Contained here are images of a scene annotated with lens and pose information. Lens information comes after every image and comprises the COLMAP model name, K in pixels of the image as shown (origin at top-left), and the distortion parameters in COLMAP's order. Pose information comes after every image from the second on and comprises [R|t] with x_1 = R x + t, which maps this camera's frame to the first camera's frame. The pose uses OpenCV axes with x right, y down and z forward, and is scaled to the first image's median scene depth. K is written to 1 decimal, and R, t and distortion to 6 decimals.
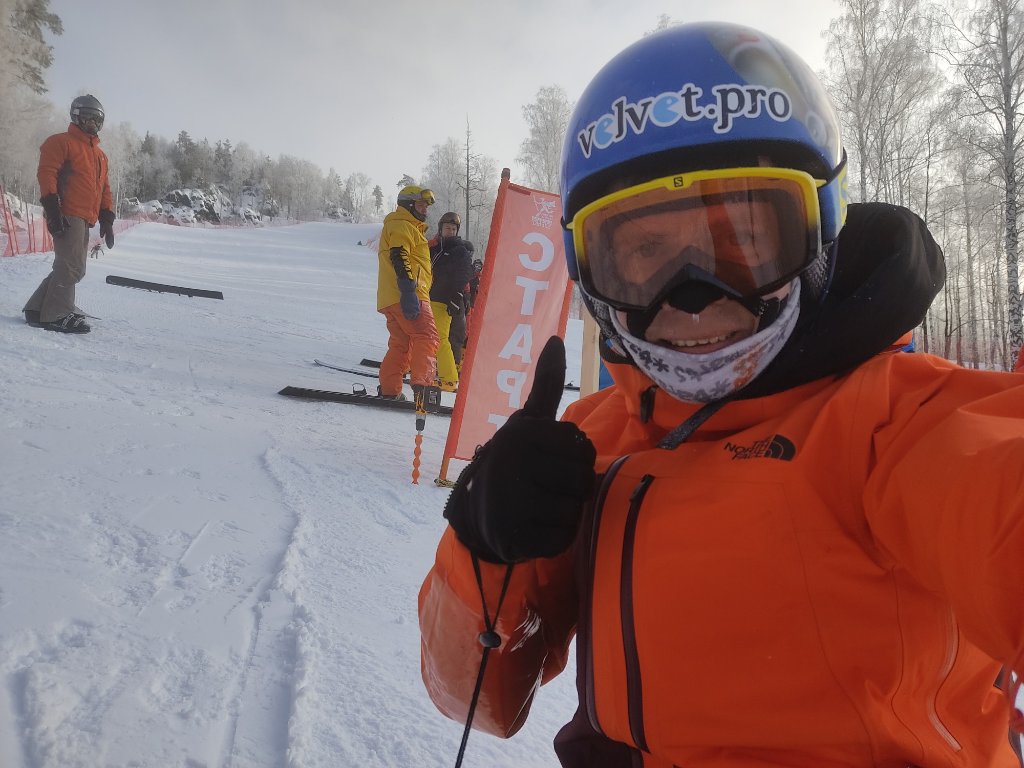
lens RADIAL K [[746.6, 0, 512.0], [0, 746.6, 384.0], [0, 0, 1]] dist [0.078150, -0.090083]
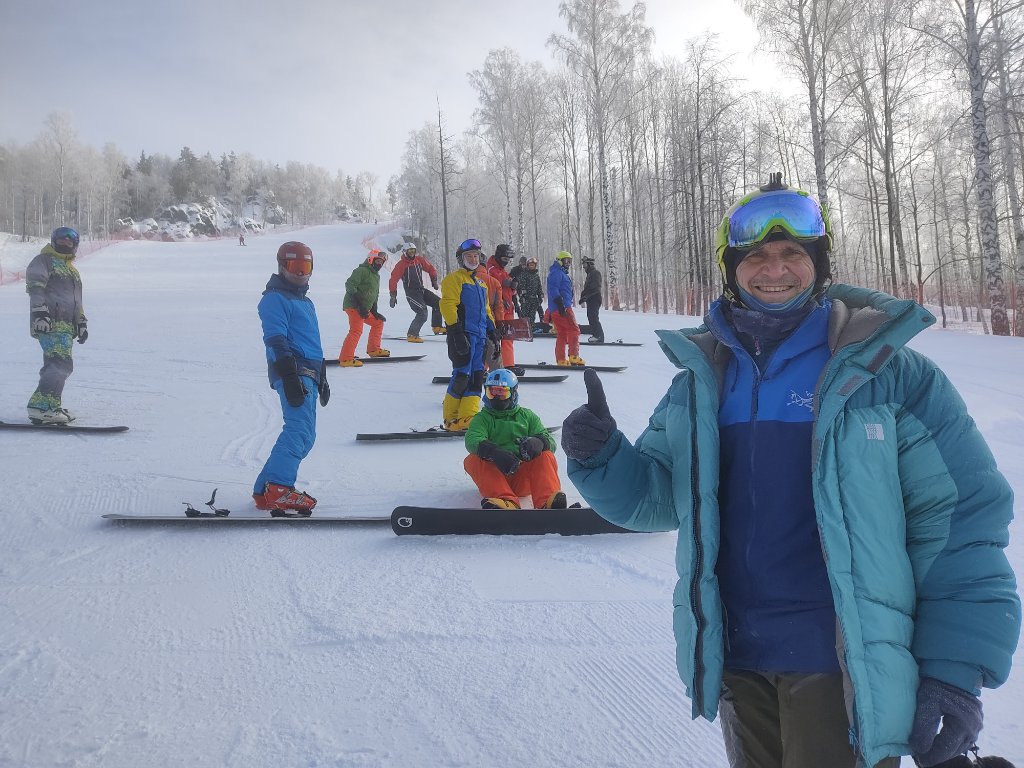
lens RADIAL K [[746.6, 0, 512.0], [0, 746.6, 384.0], [0, 0, 1]] dist [0.078150, -0.090083]
pose [[0.994897, -0.086439, -0.052035, 0.078565], [0.087350, 0.996057, 0.015504, -0.003532], [0.050490, -0.019970, 0.998525, 0.079877]]
